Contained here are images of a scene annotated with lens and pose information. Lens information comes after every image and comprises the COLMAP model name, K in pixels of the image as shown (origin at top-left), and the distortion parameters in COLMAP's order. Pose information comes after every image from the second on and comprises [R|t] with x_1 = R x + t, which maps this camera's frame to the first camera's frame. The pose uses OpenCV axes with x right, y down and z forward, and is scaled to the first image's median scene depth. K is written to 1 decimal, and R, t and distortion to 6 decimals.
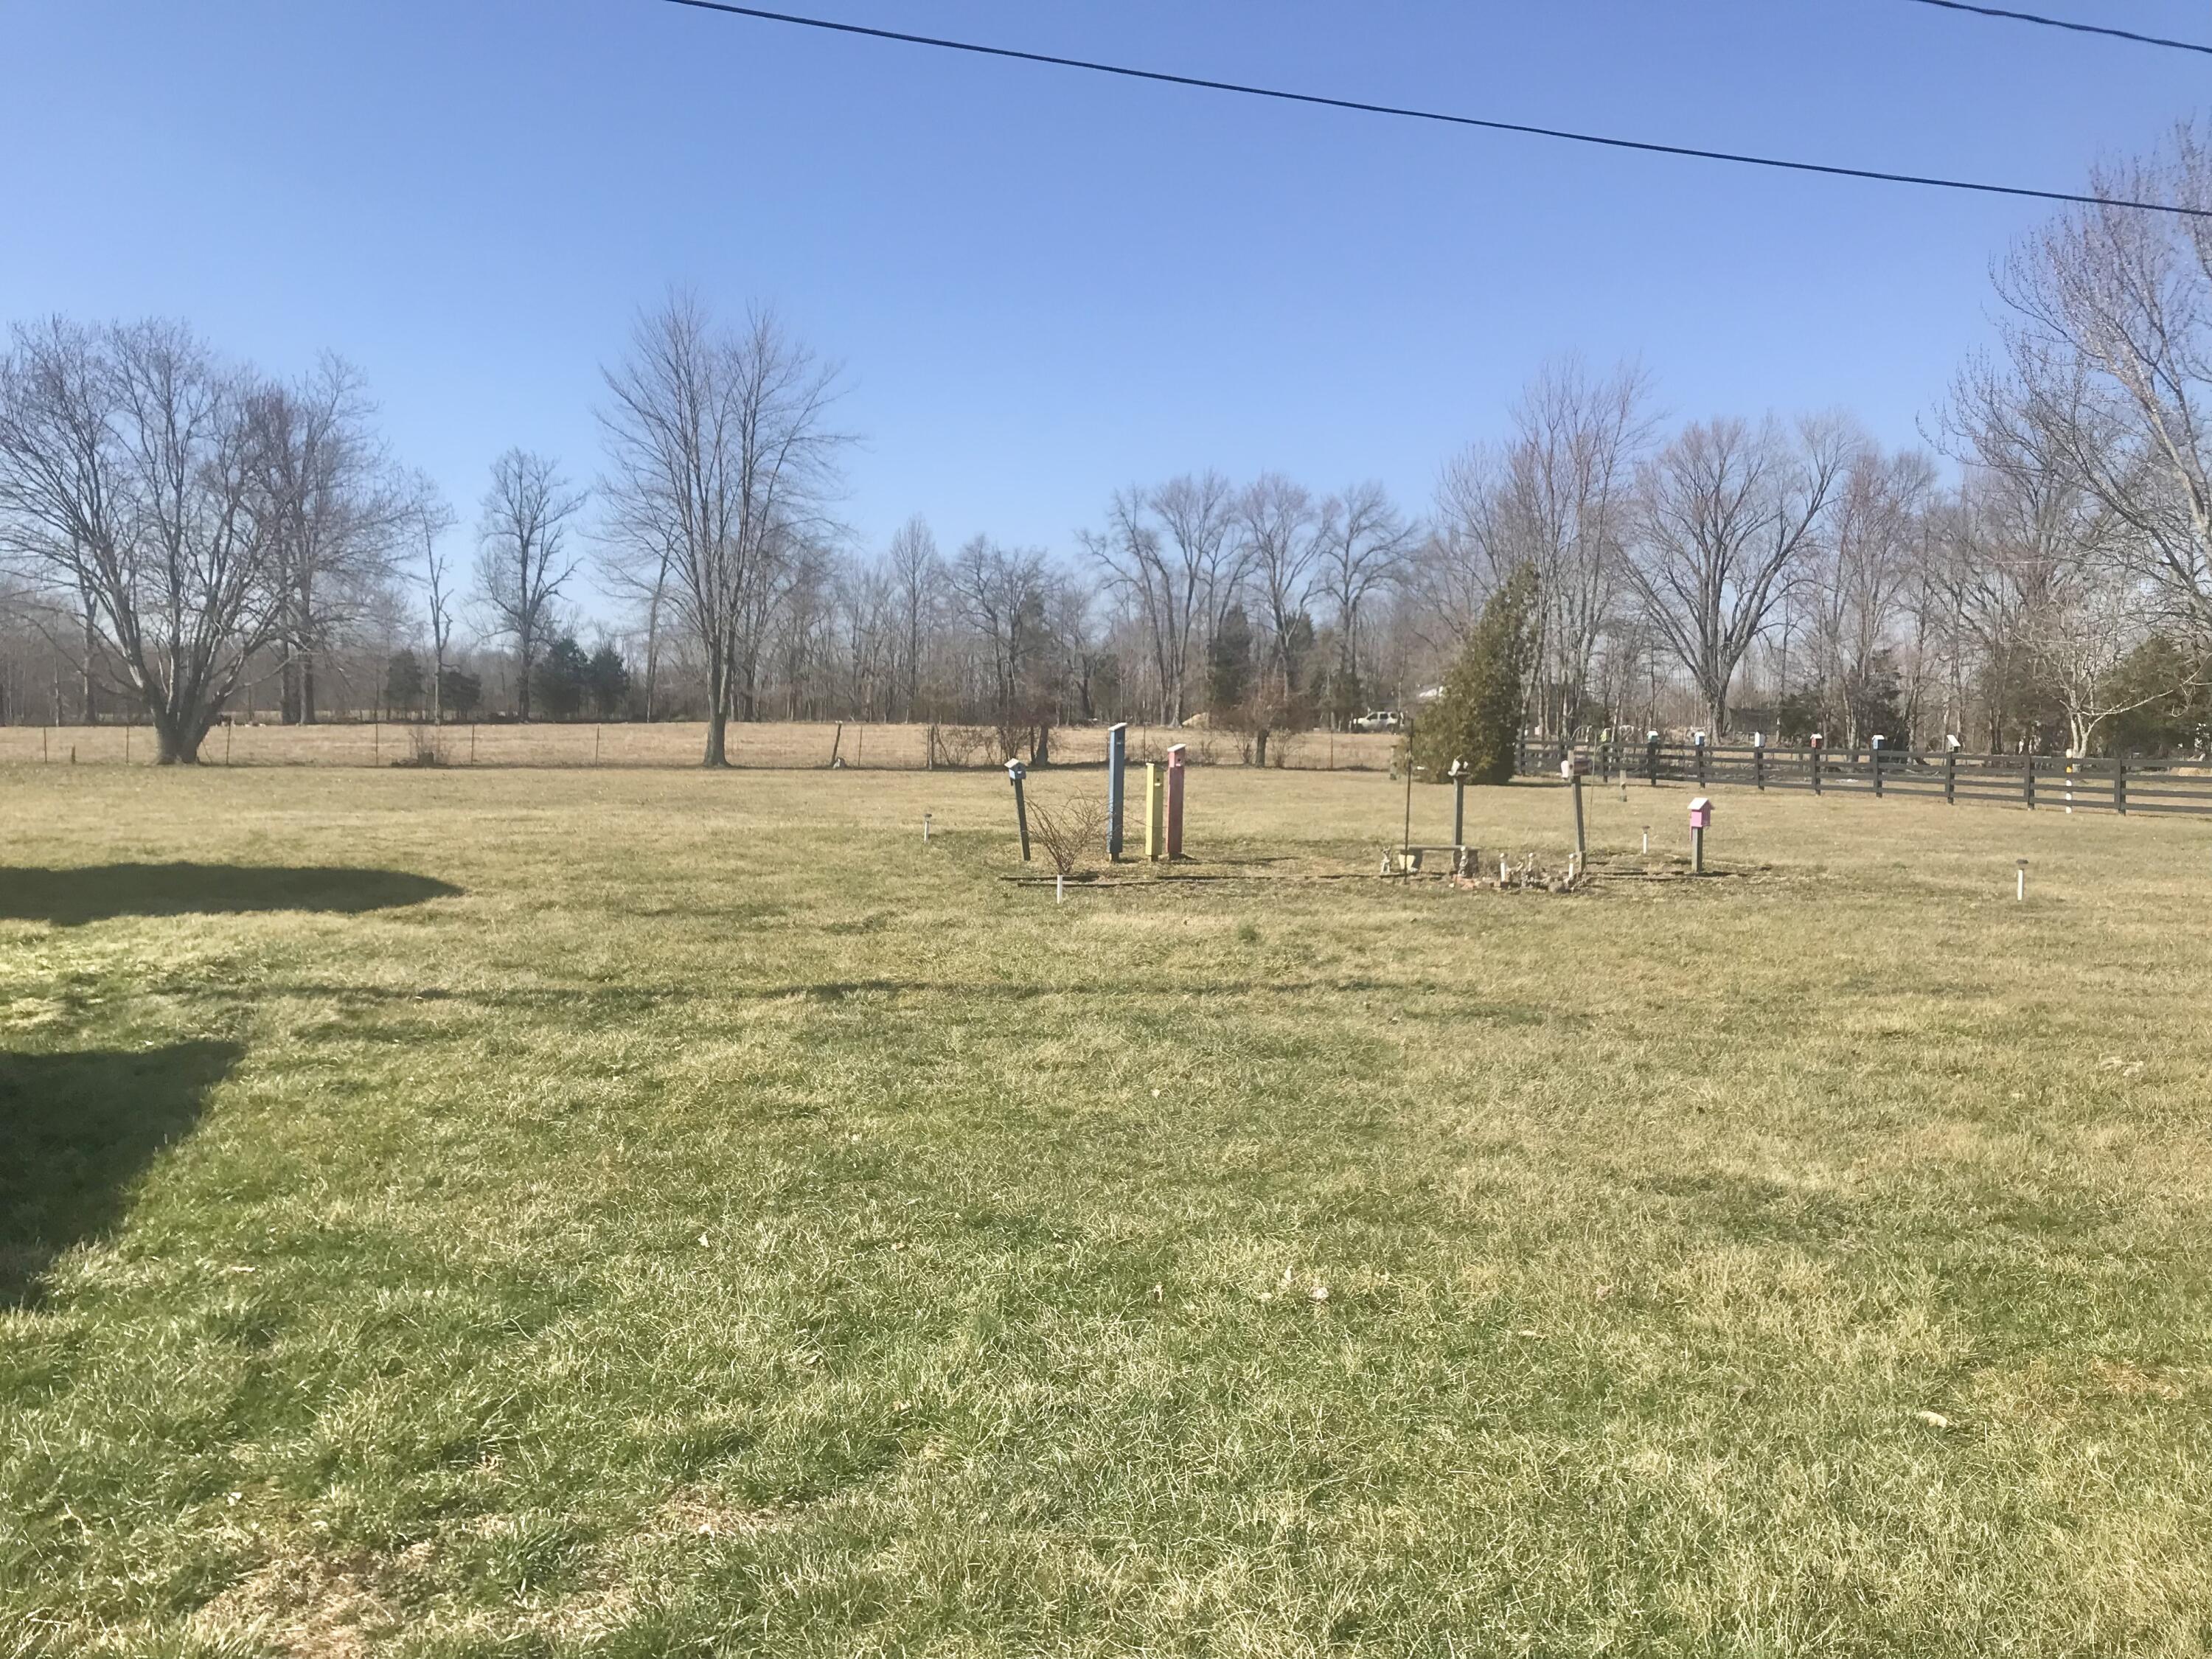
lens RADIAL K [[1783.2, 0, 1107.9], [0, 1783.2, 825.0], [0, 0, 1]] dist [0.005475, -0.002634]
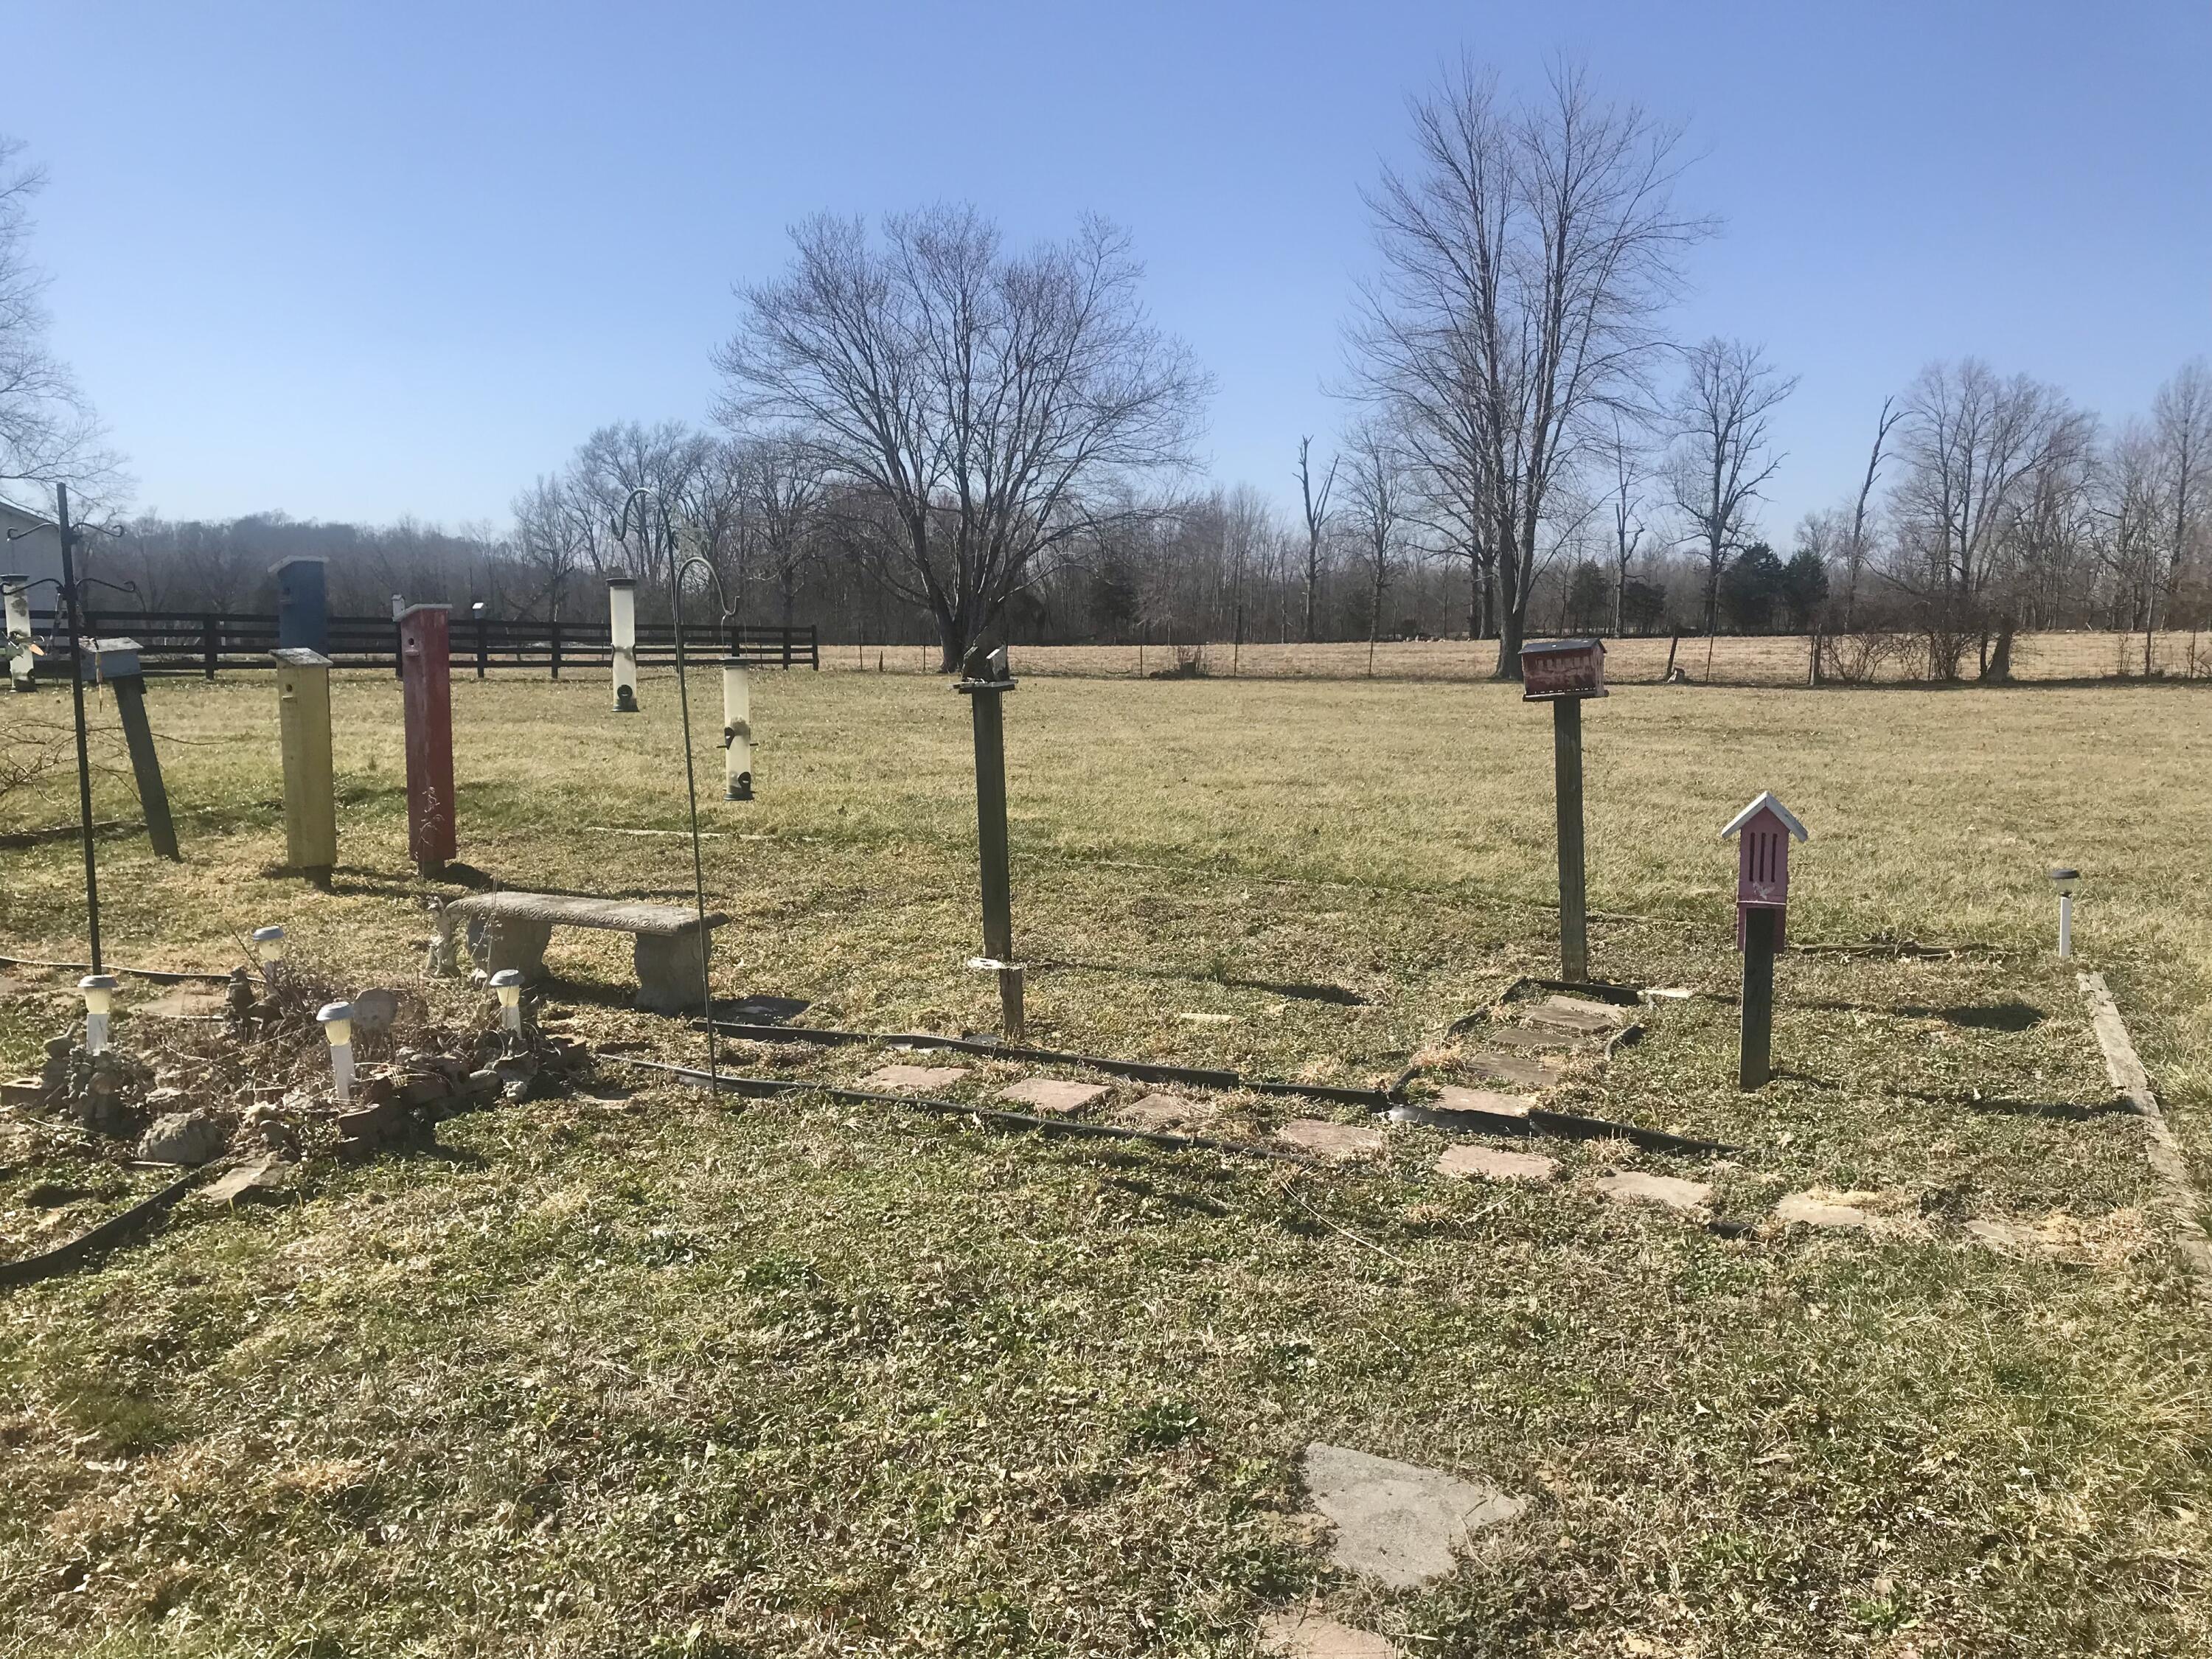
lens RADIAL K [[1783.2, 0, 1104.9], [0, 1783.2, 828.8], [0, 0, 1]] dist [0.005475, -0.002634]
pose [[0.750981, 0.059399, -0.657647, 0.052504], [-0.028126, 0.997919, 0.058014, -0.002549], [0.659724, -0.025070, 0.751089, 0.094992]]
